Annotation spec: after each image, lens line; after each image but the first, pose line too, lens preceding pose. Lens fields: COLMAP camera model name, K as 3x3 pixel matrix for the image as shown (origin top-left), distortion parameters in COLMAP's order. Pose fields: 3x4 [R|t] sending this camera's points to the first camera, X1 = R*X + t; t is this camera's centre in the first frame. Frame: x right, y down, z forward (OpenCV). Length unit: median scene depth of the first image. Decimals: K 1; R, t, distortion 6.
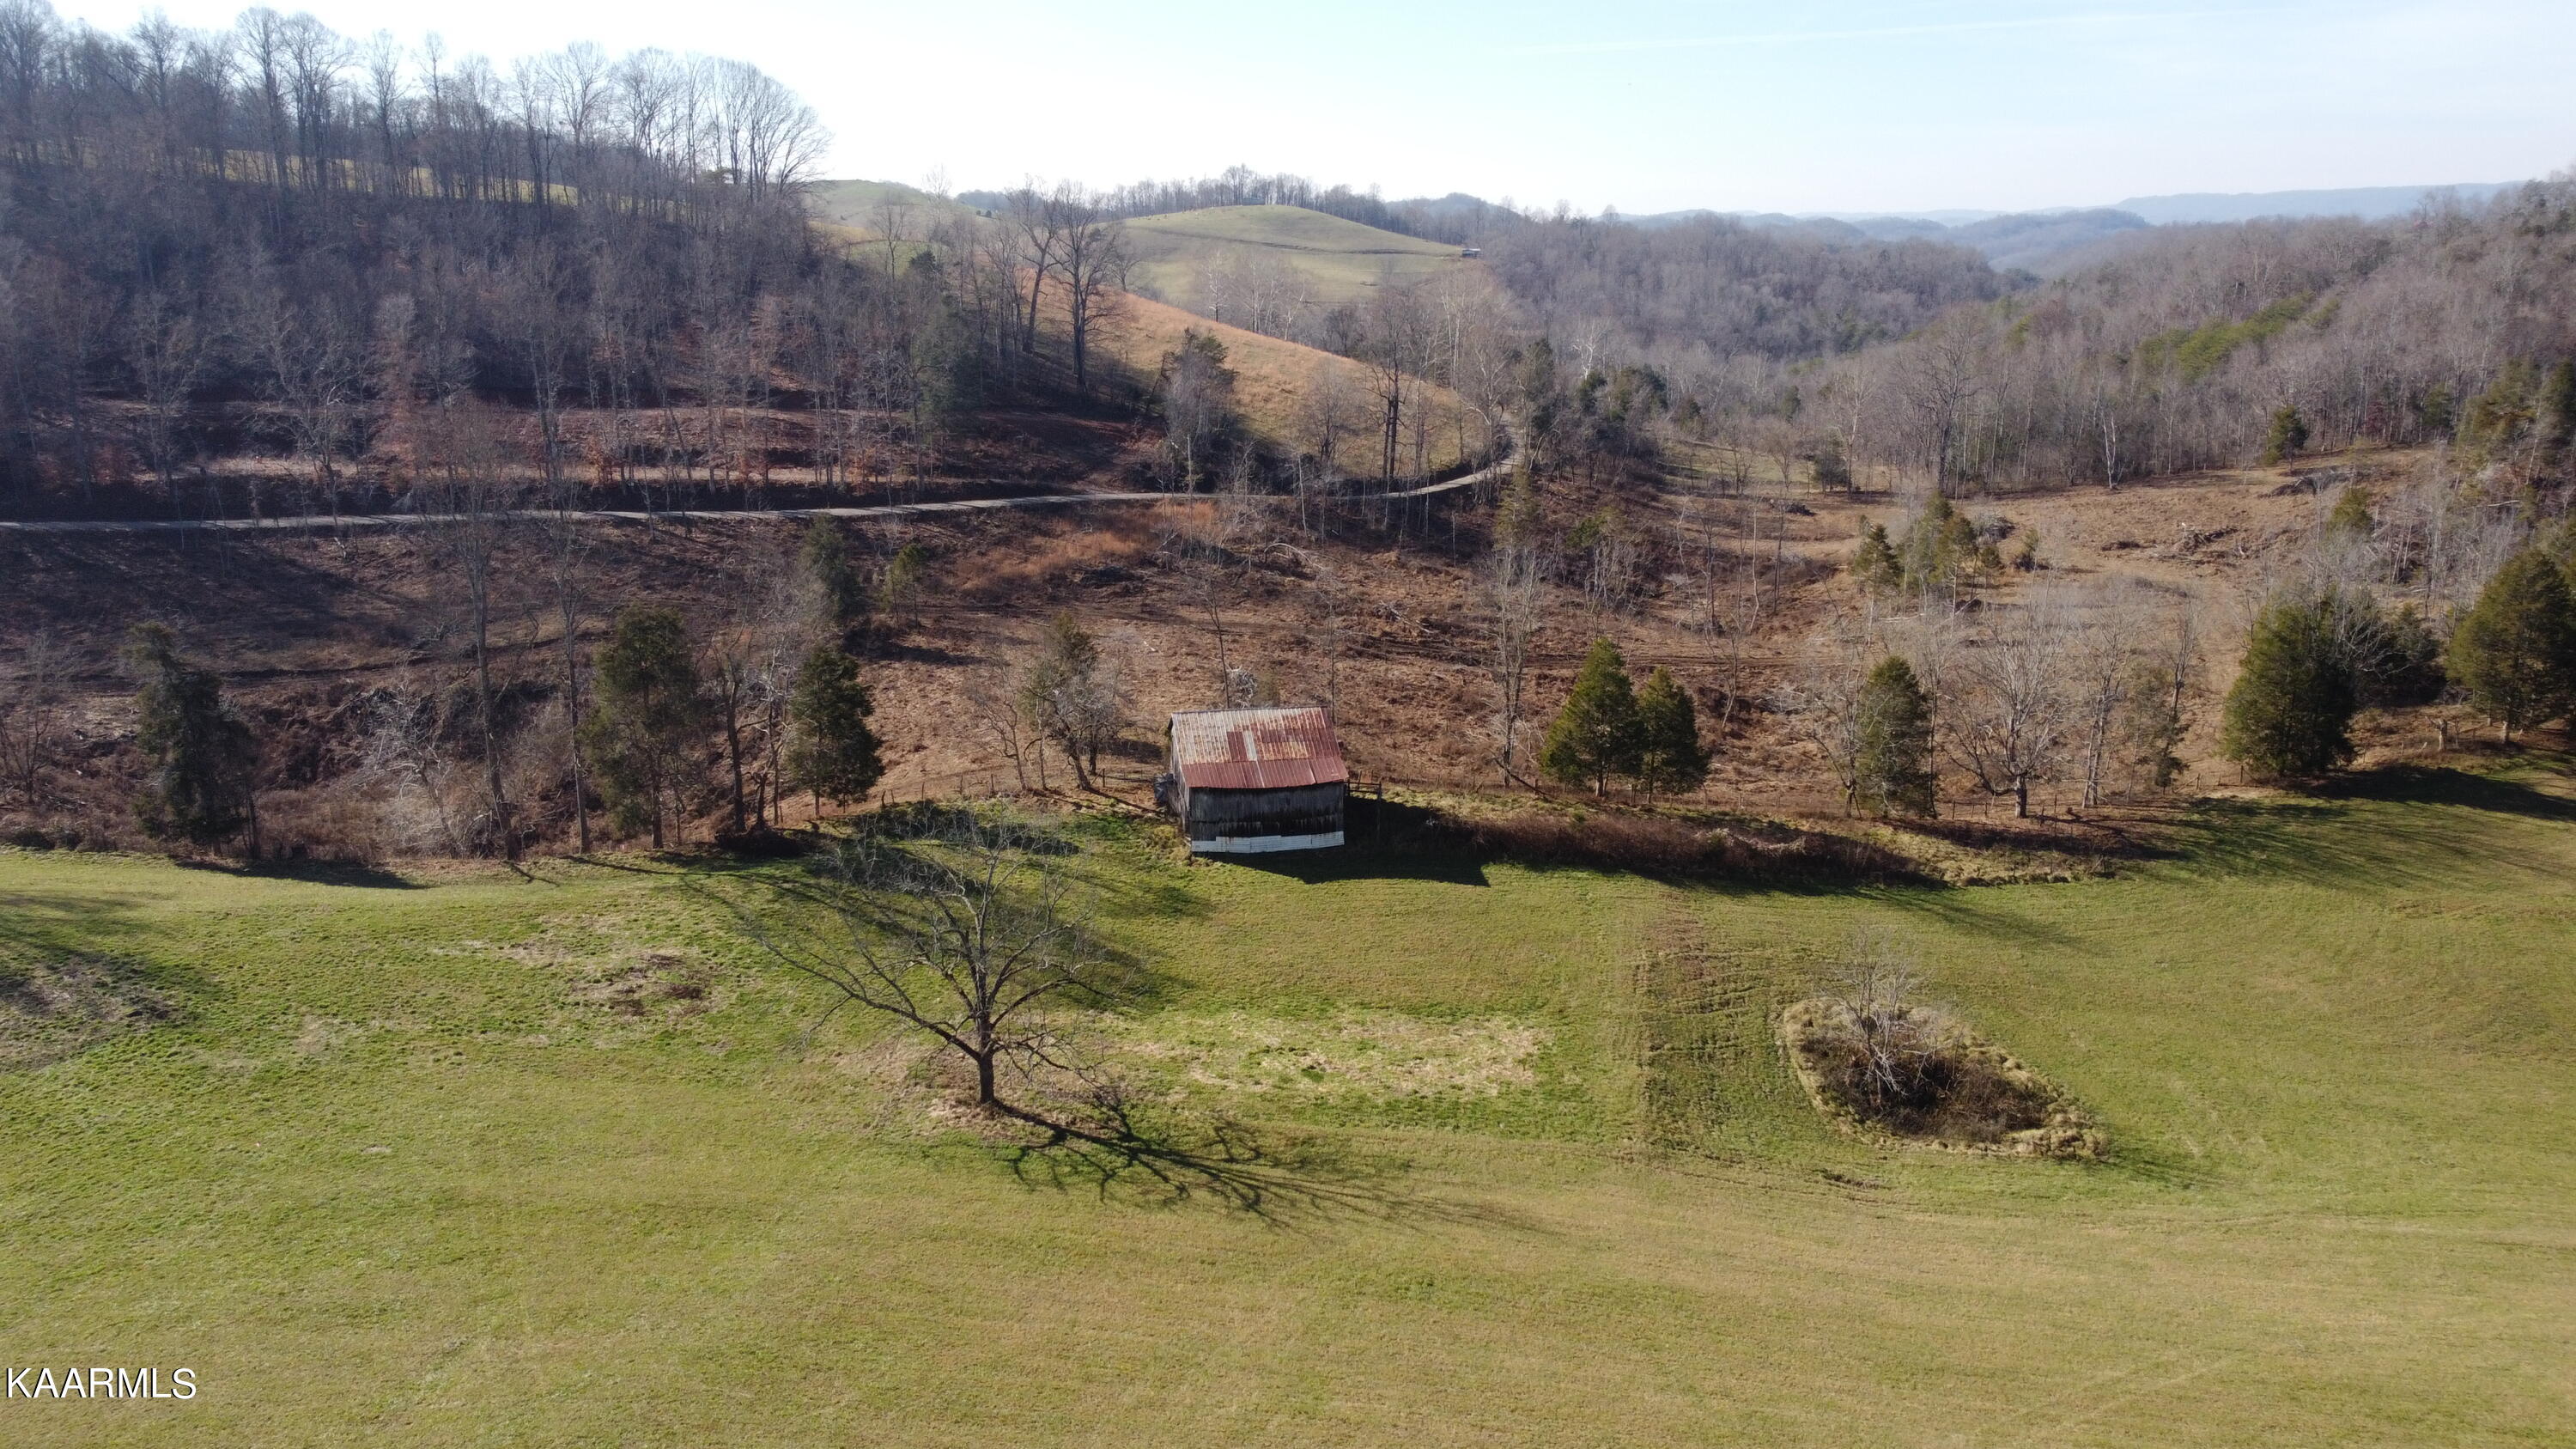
lens RADIAL K [[1948.1, 0, 1278.9], [0, 1948.1, 715.8], [0, 0, 1]] dist [0.006365, -0.014581]
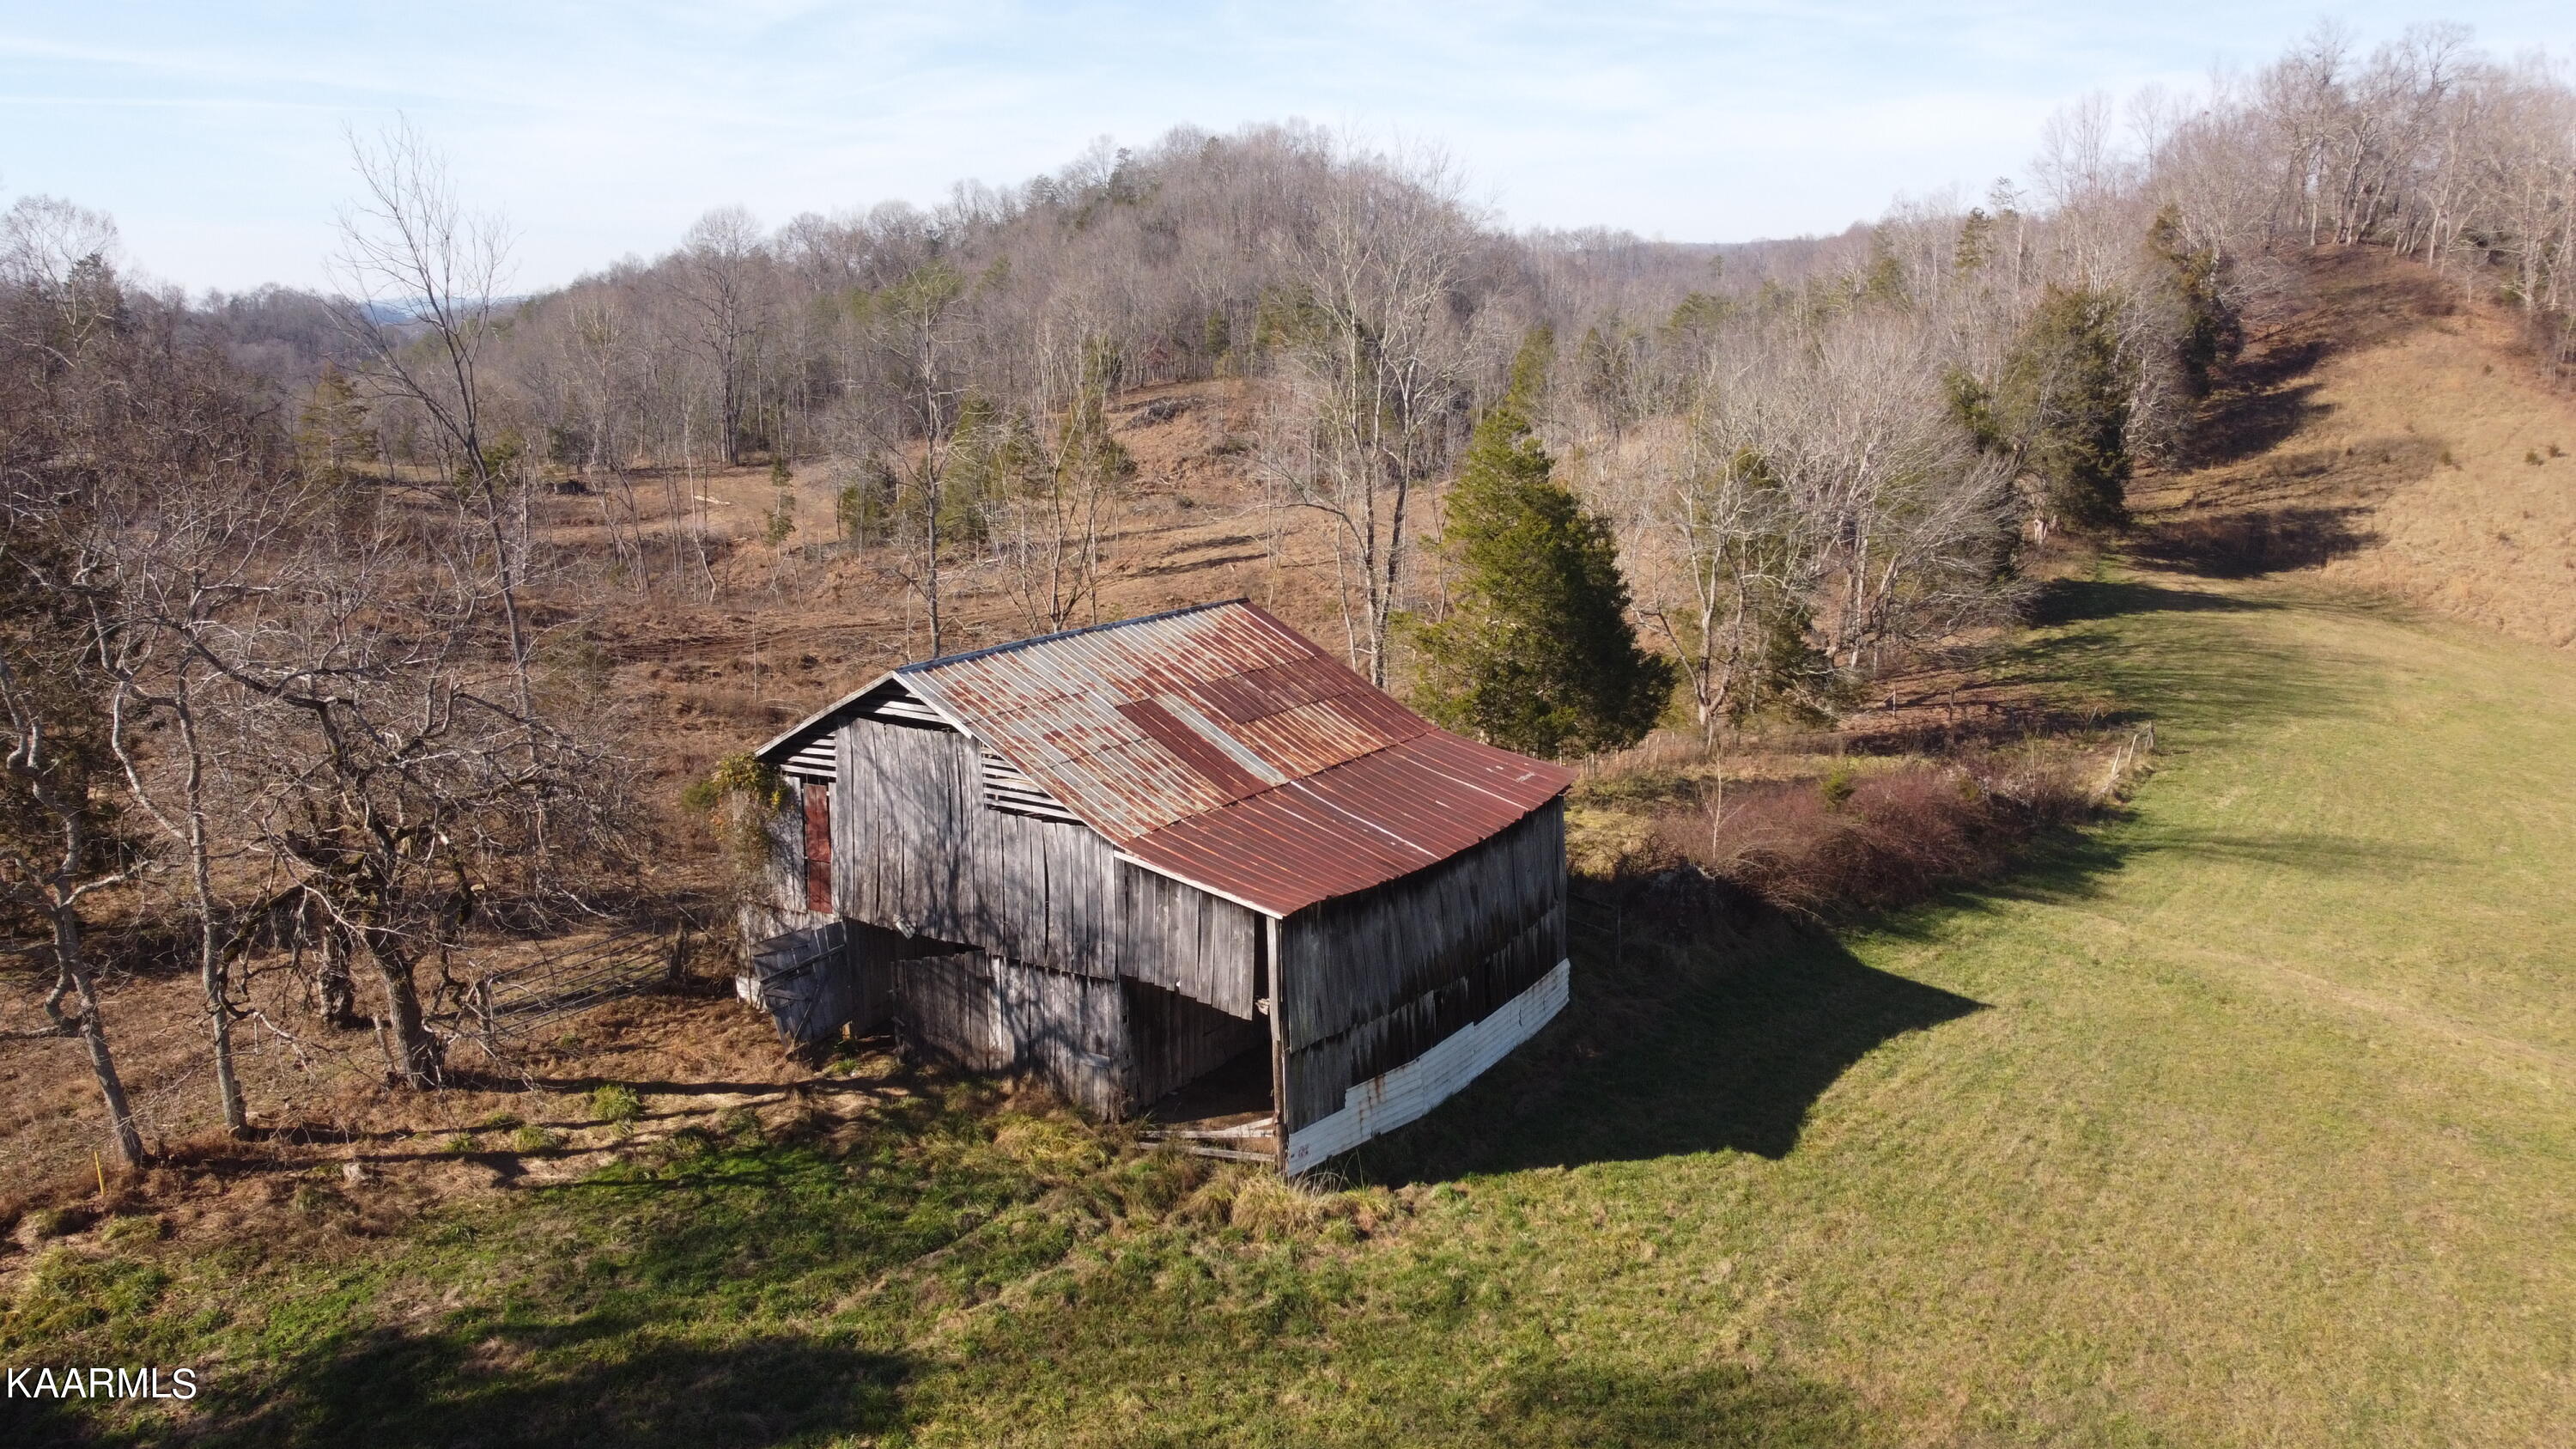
lens RADIAL K [[1948.1, 0, 1274.8], [0, 1948.1, 734.1], [0, 0, 1]] dist [0.006365, -0.014581]
pose [[0.675577, -0.147192, 0.722447, -0.183904], [0.178503, 0.983371, 0.033431, 0.006147], [-0.715355, 0.106374, 0.690617, 0.719911]]
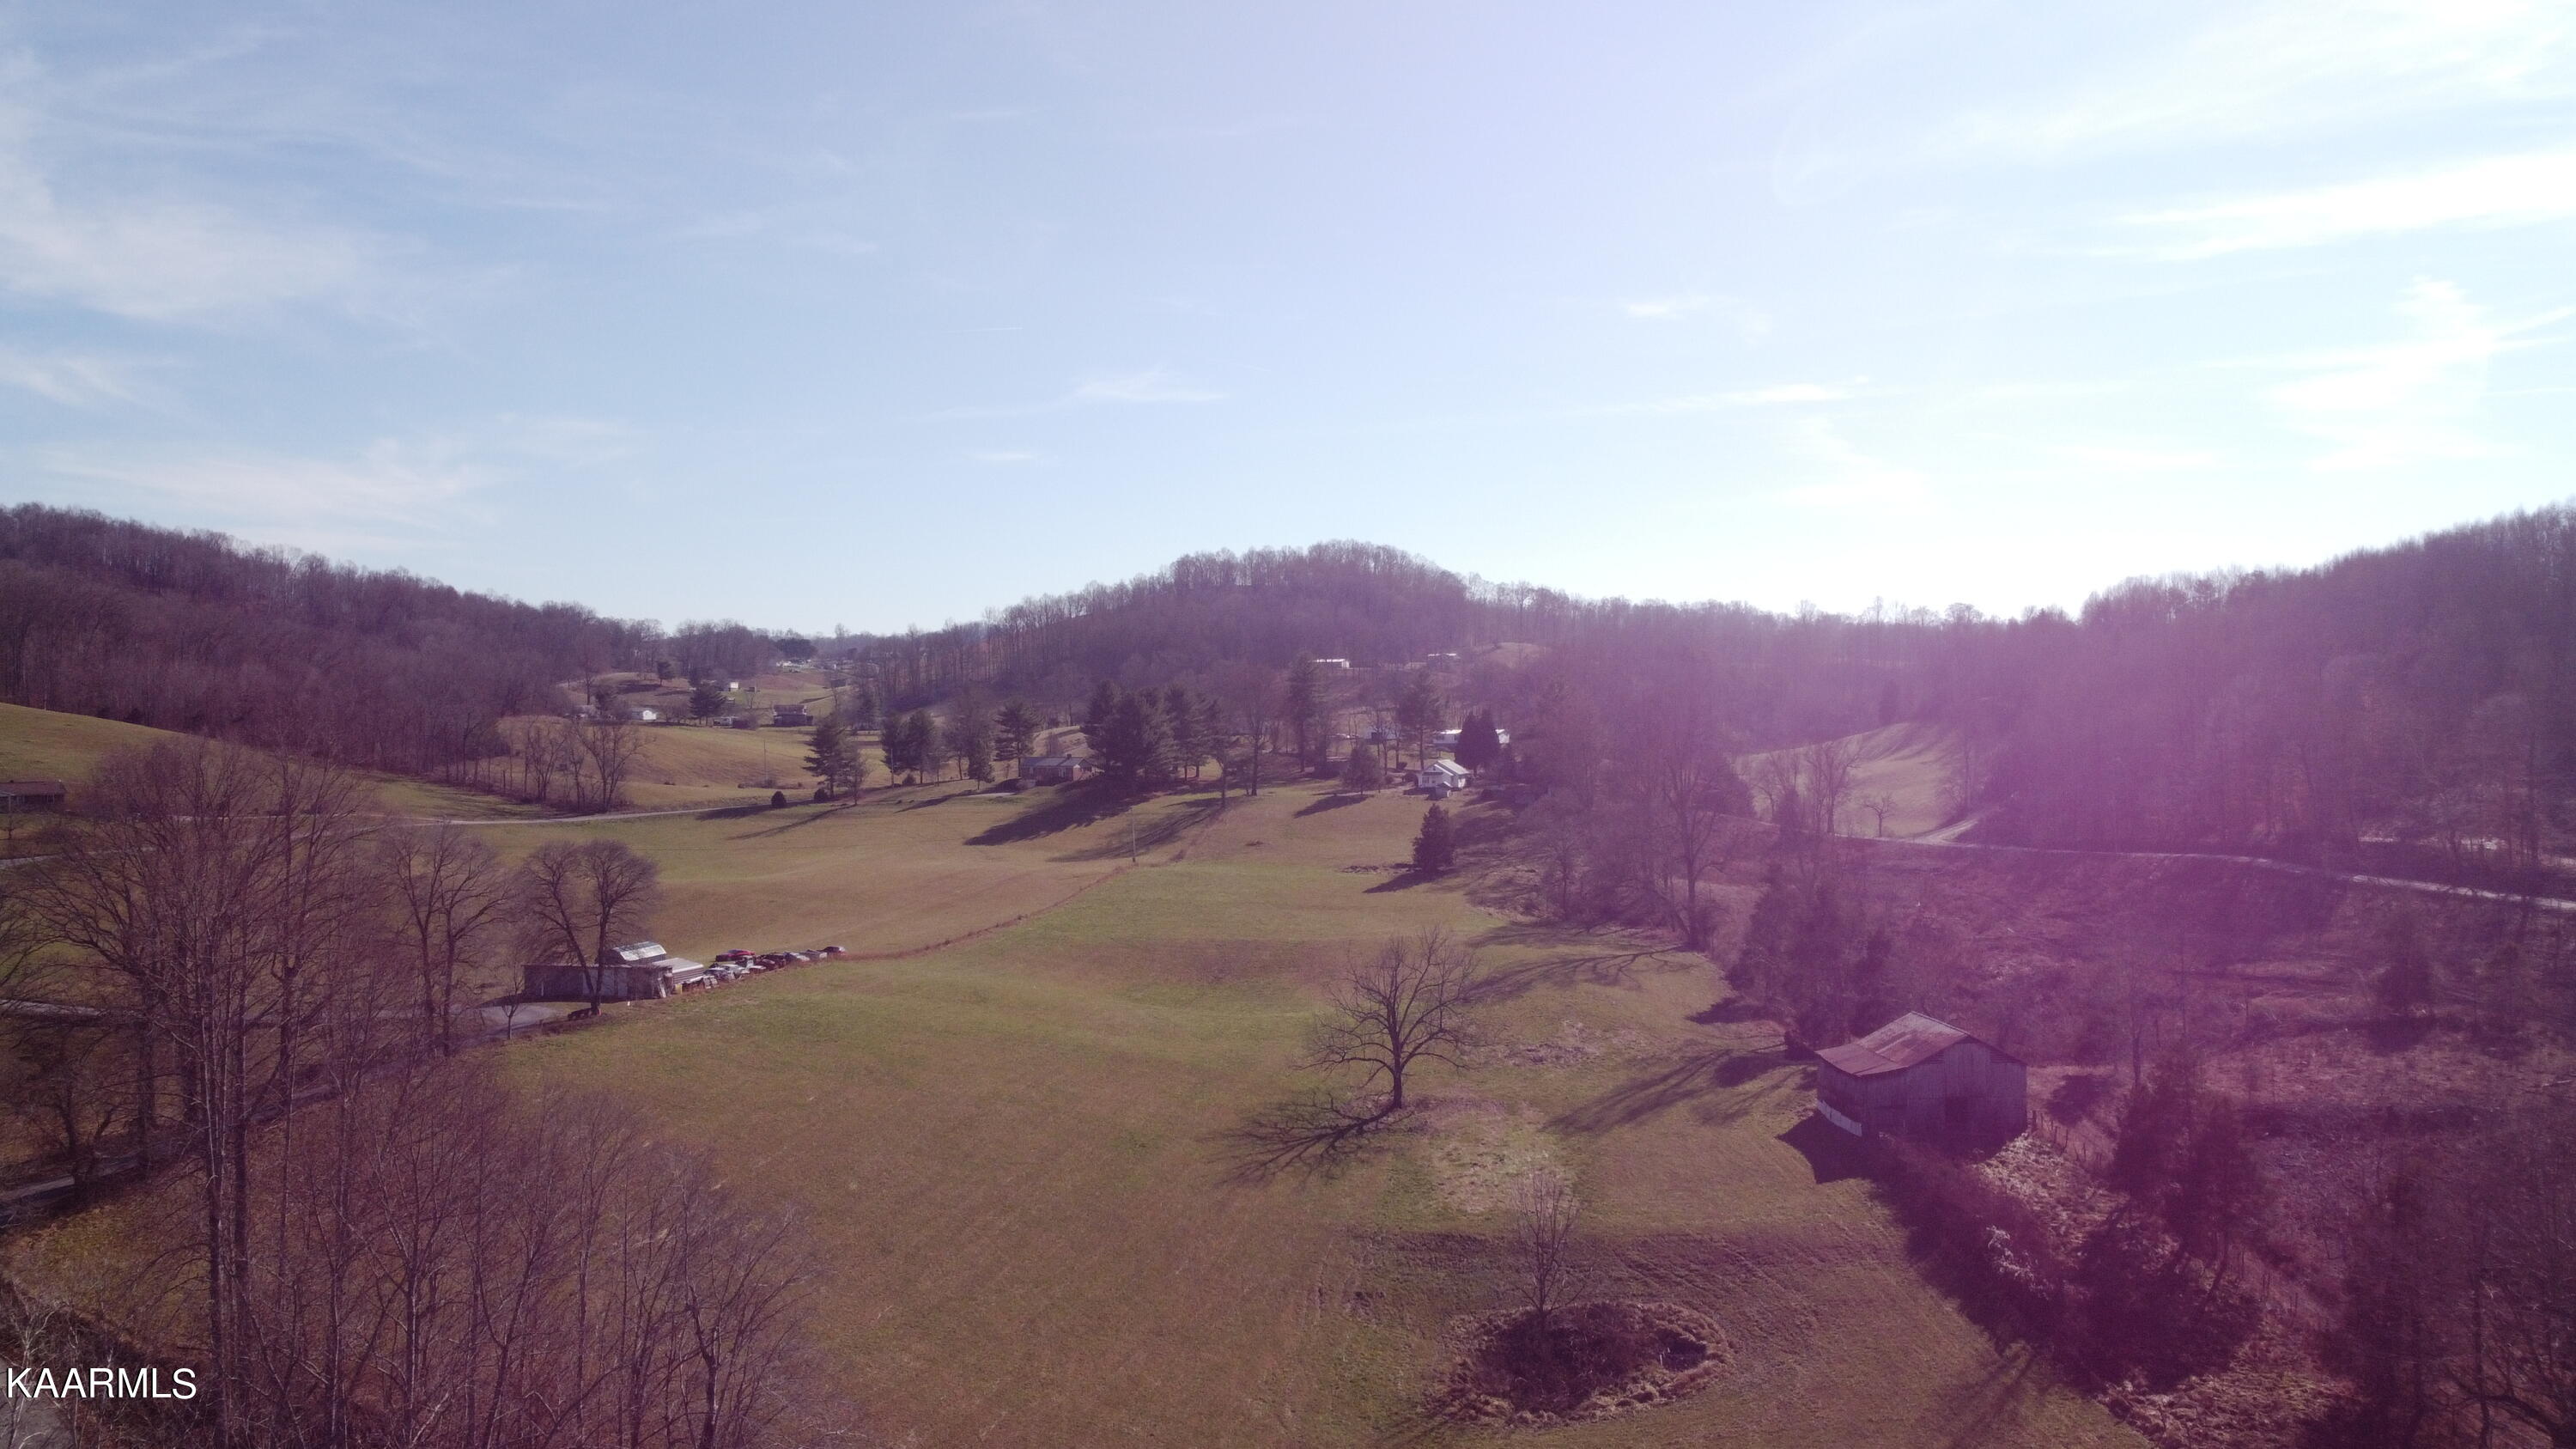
lens RADIAL K [[1948.1, 0, 1288.9], [0, 1948.1, 722.7], [0, 0, 1]] dist [0.006365, -0.014581]
pose [[-0.100360, 0.010244, -0.994898, 1.041141], [-0.230380, 0.972532, 0.033253, -0.112172], [0.967912, 0.232542, -0.095243, 0.643134]]
